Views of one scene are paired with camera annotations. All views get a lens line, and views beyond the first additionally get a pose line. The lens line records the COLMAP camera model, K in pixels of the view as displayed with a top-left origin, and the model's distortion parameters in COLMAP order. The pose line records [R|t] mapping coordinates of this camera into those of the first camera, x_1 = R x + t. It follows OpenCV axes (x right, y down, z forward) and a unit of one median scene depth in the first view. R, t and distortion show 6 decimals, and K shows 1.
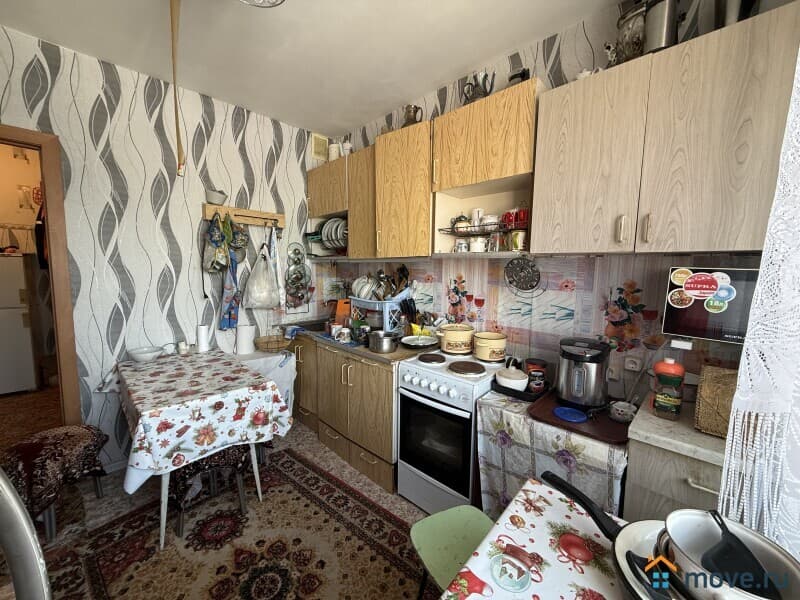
lens RADIAL K [[319.1, 0, 399.0], [0, 319.1, 301.3], [0, 0, 1]] dist [-0.002952, -0.000220]
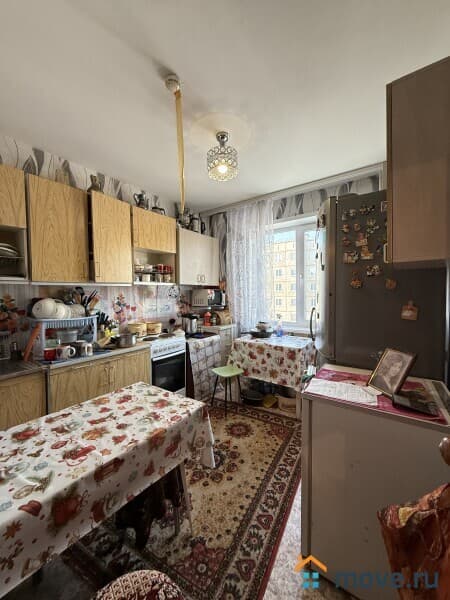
lens RADIAL K [[239.3, 0, 224.8], [0, 239.3, 298.7], [0, 0, 1]] dist [-0.002952, -0.000220]
pose [[-0.154575, -0.039270, 0.987200, -1.359417], [0.104917, 0.992907, 0.055924, -0.087075], [-0.982395, 0.112219, -0.149358, 0.790014]]
